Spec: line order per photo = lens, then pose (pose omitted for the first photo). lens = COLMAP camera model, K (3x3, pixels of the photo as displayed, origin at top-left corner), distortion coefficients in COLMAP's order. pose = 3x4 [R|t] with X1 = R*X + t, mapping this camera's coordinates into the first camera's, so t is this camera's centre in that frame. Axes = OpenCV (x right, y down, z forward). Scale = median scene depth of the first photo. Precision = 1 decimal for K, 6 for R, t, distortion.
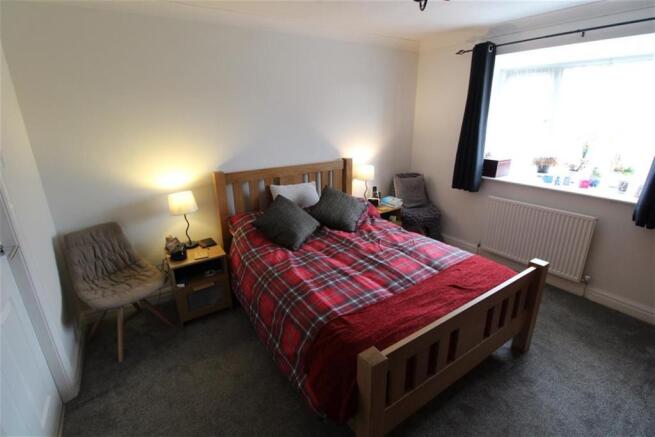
lens RADIAL K [[304.0, 0, 326.6], [0, 304.0, 213.6], [0, 0, 1]] dist [0.000056, -0.015008]
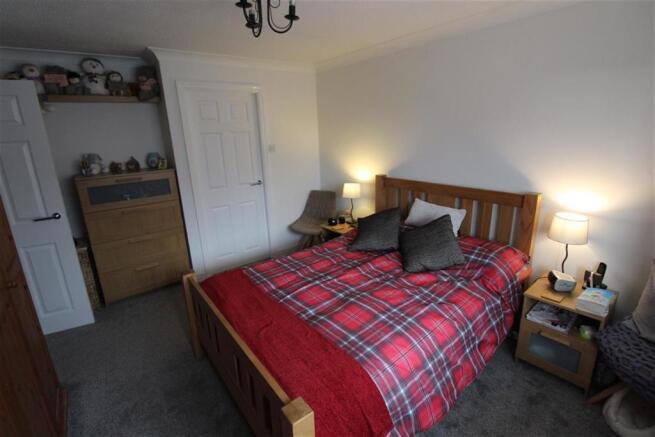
lens RADIAL K [[304.0, 0, 326.6], [0, 304.0, 213.6], [0, 0, 1]] dist [0.000056, -0.015008]
pose [[0.080809, 0.266435, -0.960459, 0.973358], [-0.285985, 0.929292, 0.233727, -0.253939], [0.954821, 0.255789, 0.151292, 0.776162]]
